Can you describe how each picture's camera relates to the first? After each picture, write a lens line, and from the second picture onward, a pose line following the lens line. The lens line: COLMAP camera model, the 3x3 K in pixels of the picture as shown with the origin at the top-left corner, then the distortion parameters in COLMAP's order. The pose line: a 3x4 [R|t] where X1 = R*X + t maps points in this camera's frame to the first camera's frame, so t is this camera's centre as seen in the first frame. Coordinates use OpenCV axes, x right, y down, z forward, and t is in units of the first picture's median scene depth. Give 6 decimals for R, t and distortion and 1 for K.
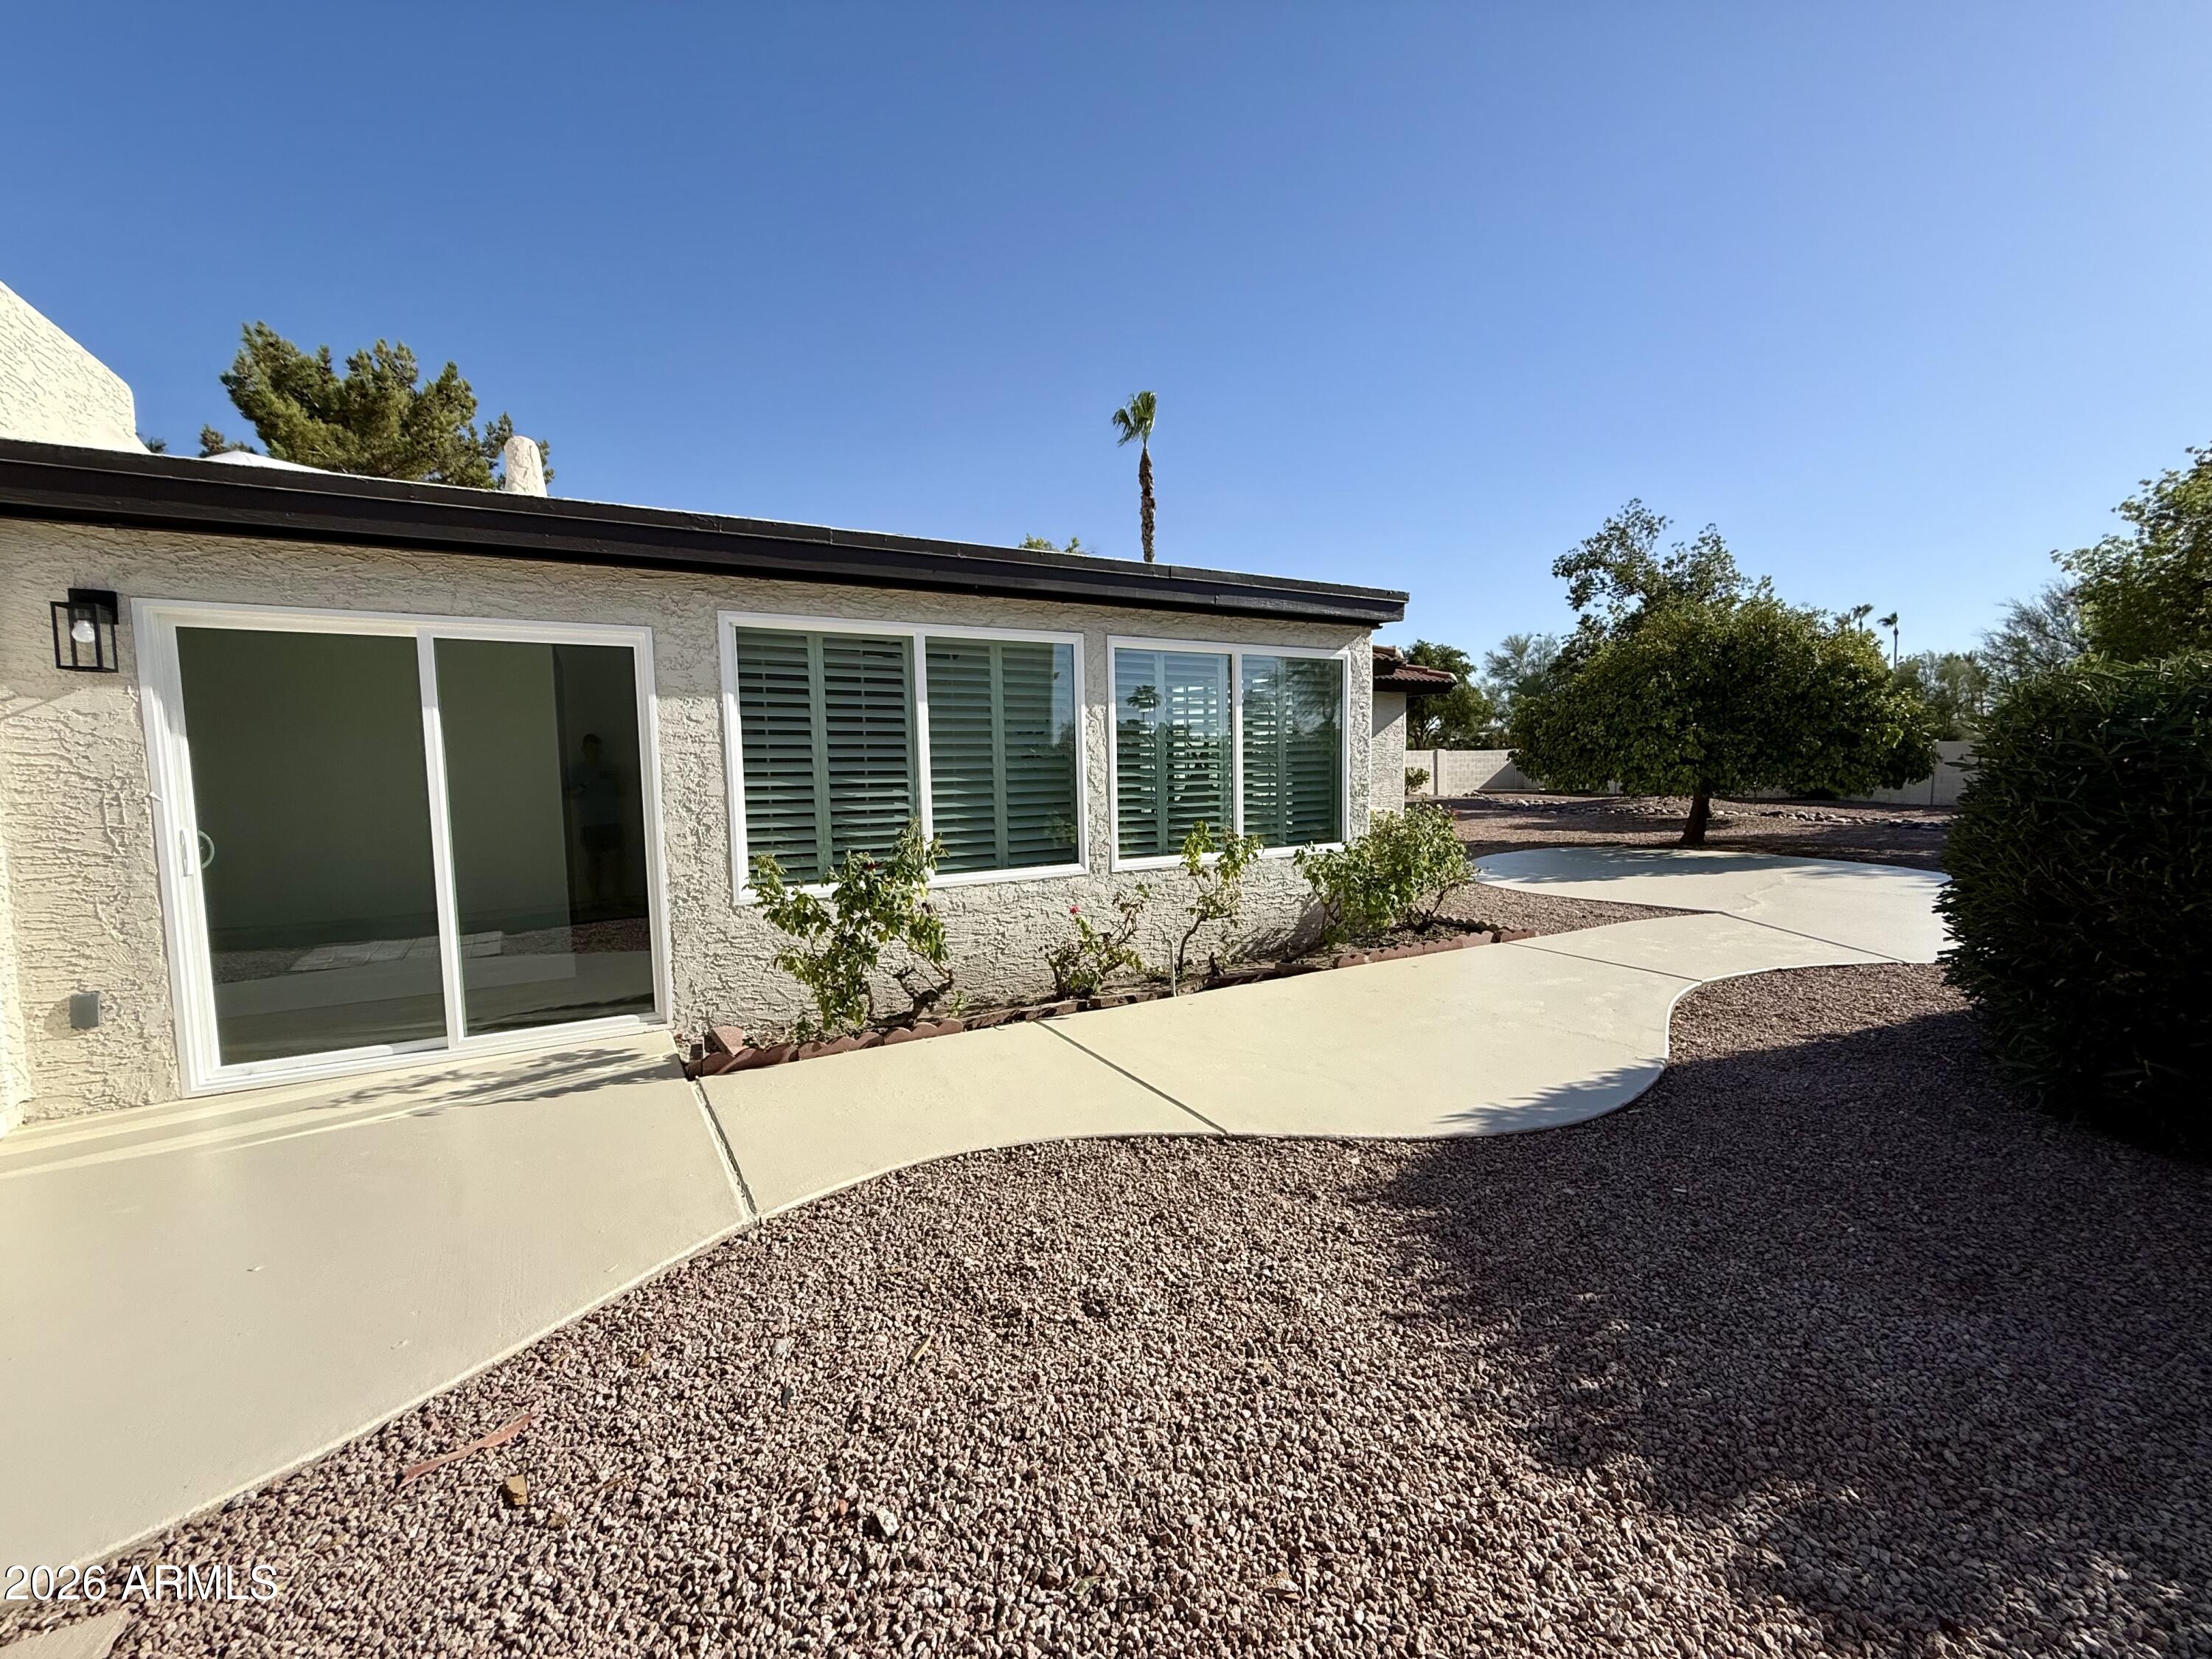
lens RADIAL K [[880.1, 0, 1096.3], [0, 880.1, 819.4], [0, 0, 1]] dist [-0.000818, 0.000237]
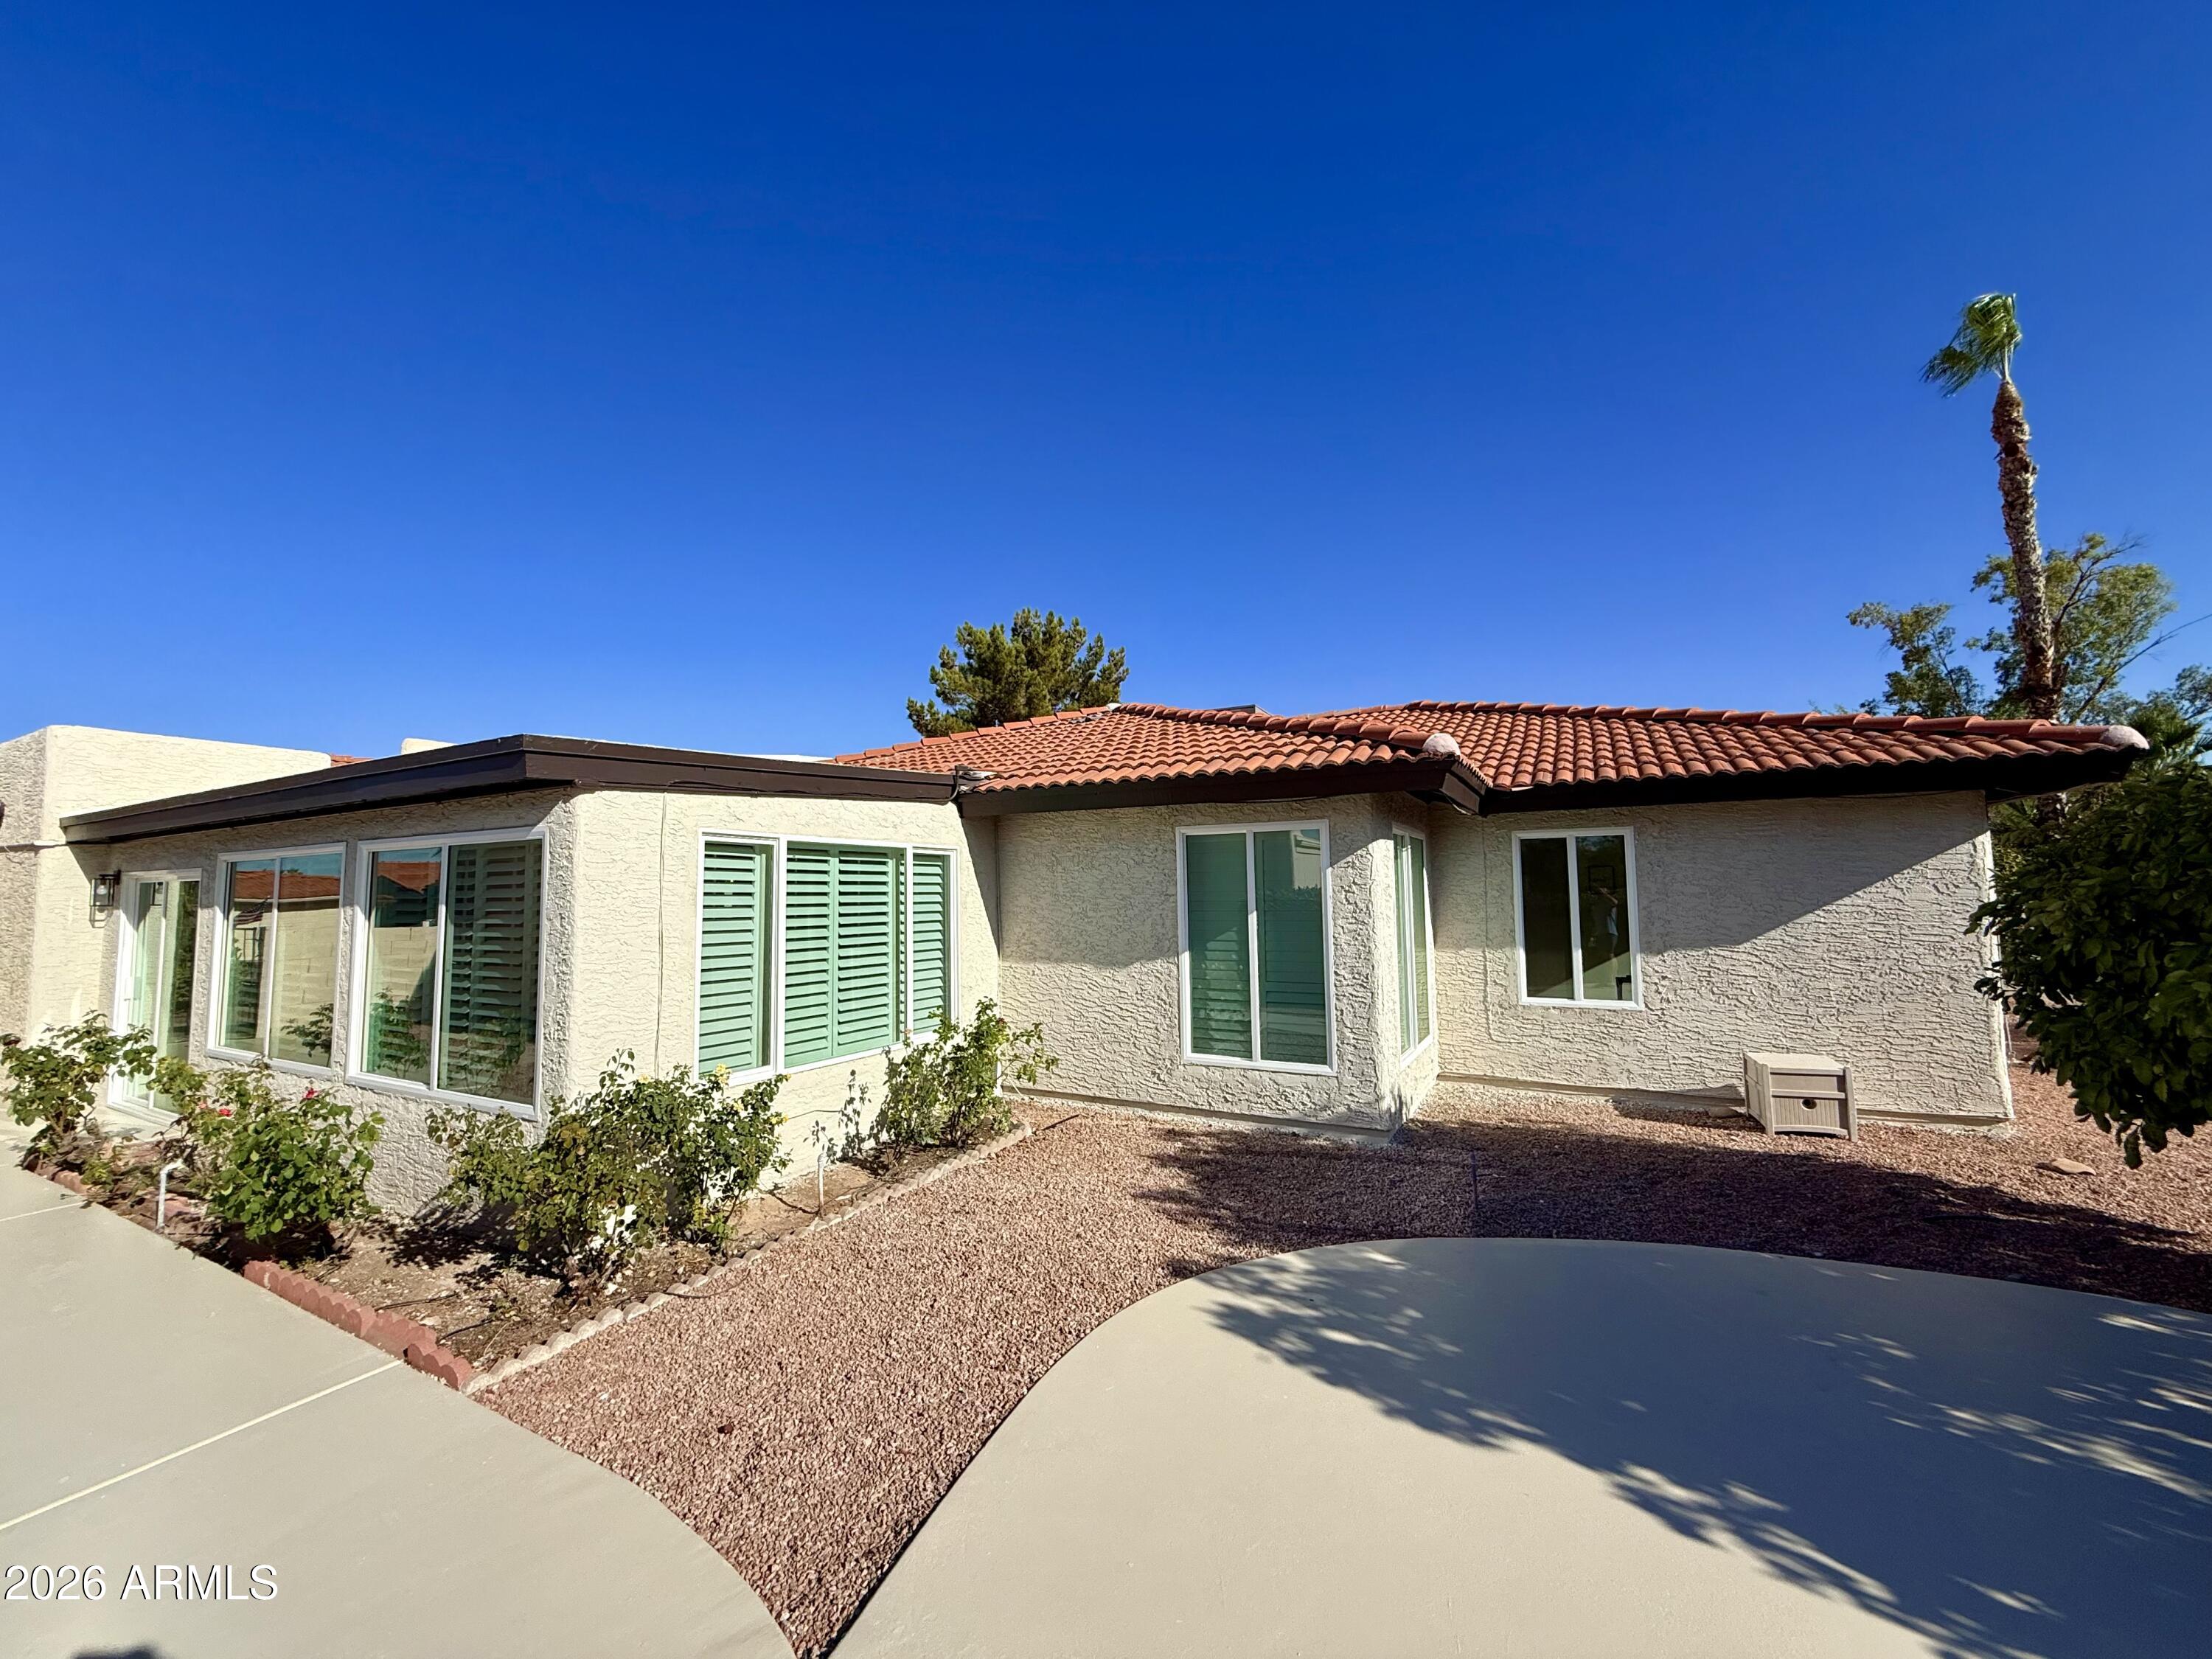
lens RADIAL K [[880.1, 0, 1102.9], [0, 880.1, 835.2], [0, 0, 1]] dist [-0.000818, 0.000237]
pose [[0.522111, -0.050527, -0.851380, 1.931219], [-0.055626, 0.994101, -0.093110, -0.251001], [0.851062, 0.095973, 0.516220, 1.774059]]
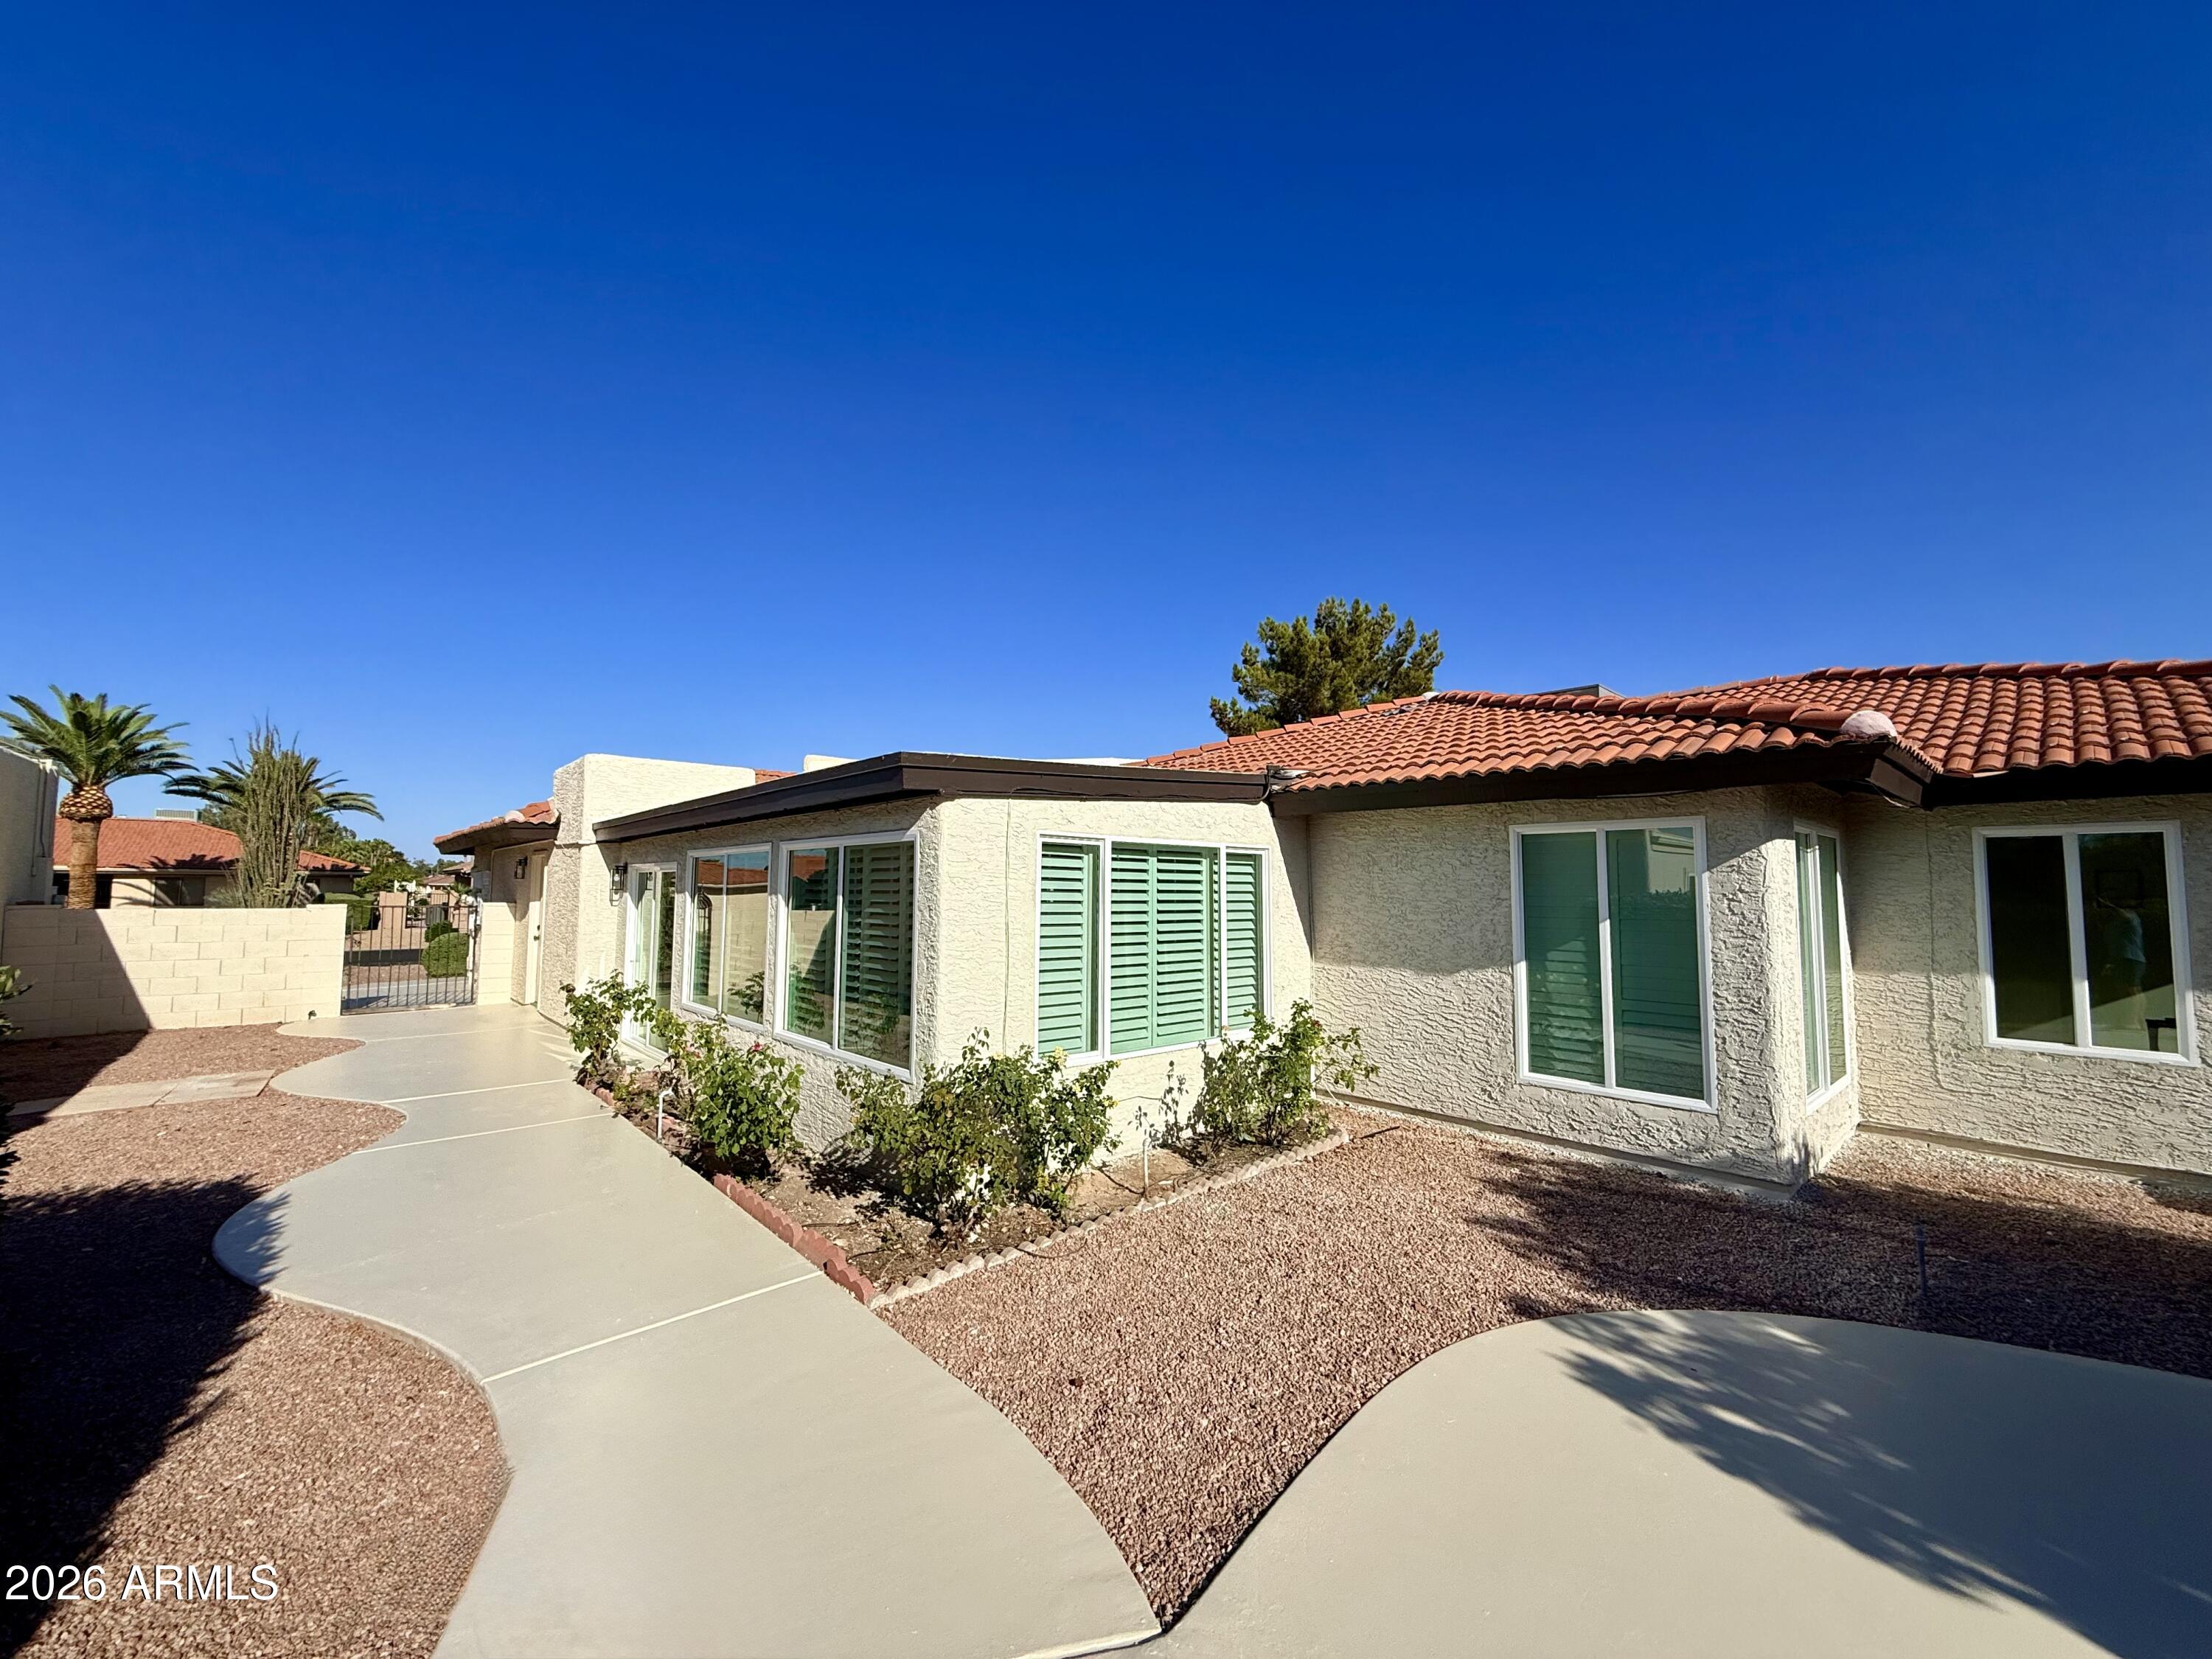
lens RADIAL K [[880.1, 0, 1100.2], [0, 880.1, 834.5], [0, 0, 1]] dist [-0.000818, 0.000237]
pose [[0.211044, -0.047086, -0.976342, 1.931543], [-0.078283, 0.994816, -0.064899, -0.258139], [0.974337, 0.090128, 0.206264, 1.740690]]
